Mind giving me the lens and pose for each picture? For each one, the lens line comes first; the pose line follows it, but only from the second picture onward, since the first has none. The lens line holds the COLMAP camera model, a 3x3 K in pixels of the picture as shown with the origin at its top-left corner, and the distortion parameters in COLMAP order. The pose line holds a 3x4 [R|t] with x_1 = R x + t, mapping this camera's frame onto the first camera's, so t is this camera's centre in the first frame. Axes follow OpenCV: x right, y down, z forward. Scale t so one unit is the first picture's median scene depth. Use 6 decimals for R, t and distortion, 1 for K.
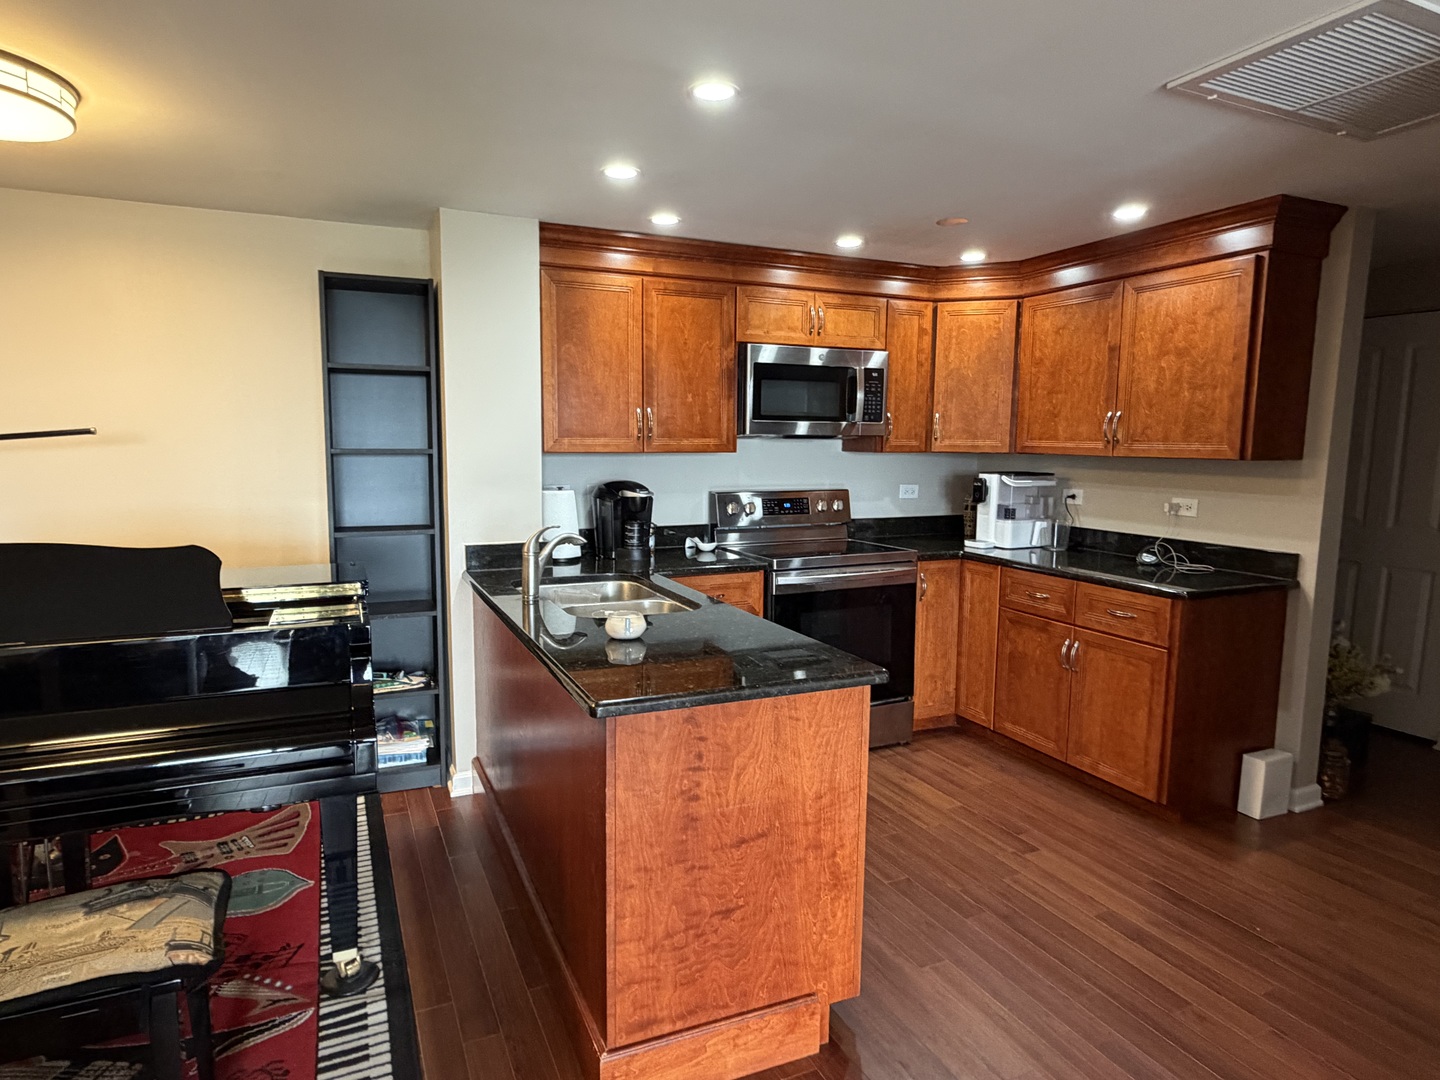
lens RADIAL K [[845.1, 0, 717.9], [0, 845.1, 544.9], [0, 0, 1]] dist [0.004390, -0.000382]
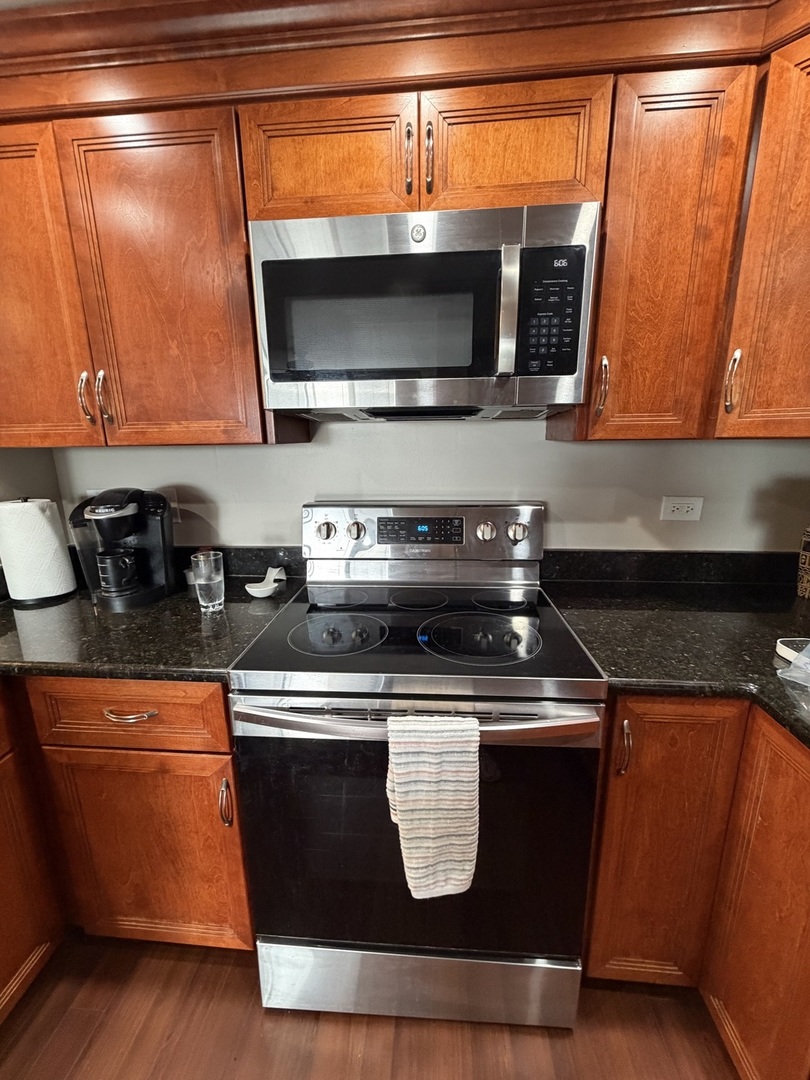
lens RADIAL K [[431.6, 0, 402.0], [0, 431.6, 538.9], [0, 0, 1]] dist [0.004372, -0.000744]
pose [[0.872949, 0.092045, -0.479048, 0.291562], [-0.042729, 0.992690, 0.112872, -0.097600], [0.485936, -0.078063, 0.870501, 0.924940]]
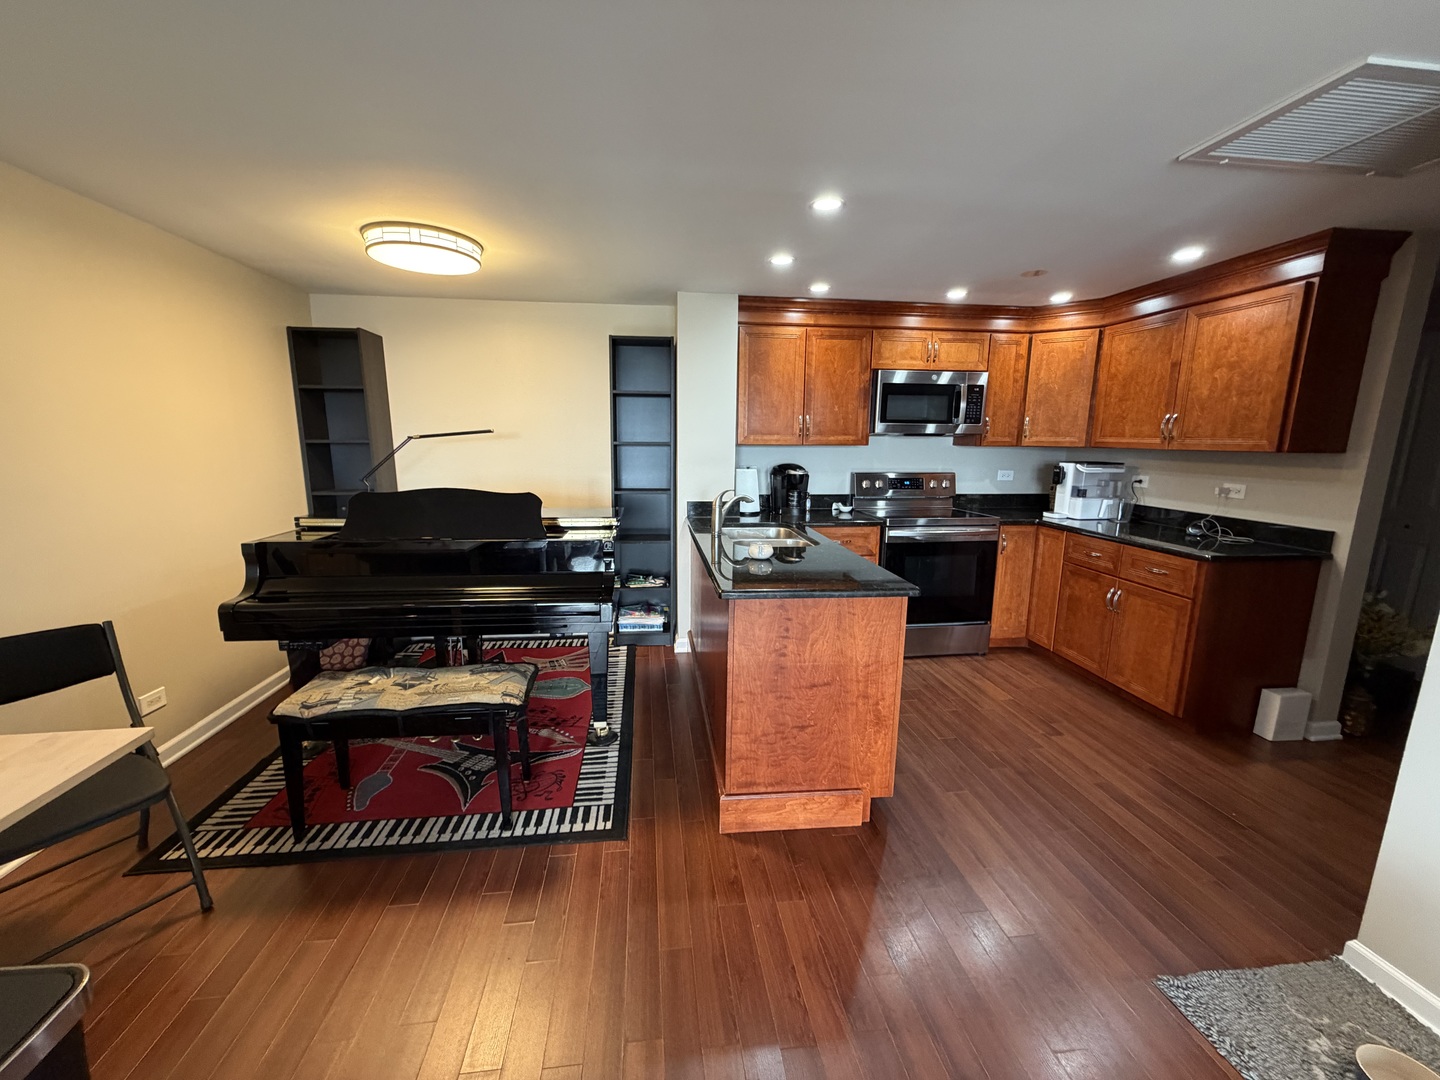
lens RADIAL K [[575.4, 0, 716.0], [0, 575.4, 542.9], [0, 0, 1]] dist [0.004372, -0.000744]
pose [[0.953351, 0.055145, -0.296784, 0.089812], [-0.039047, 0.997440, 0.059902, 0.011747], [0.299328, -0.045520, 0.953064, -0.048415]]
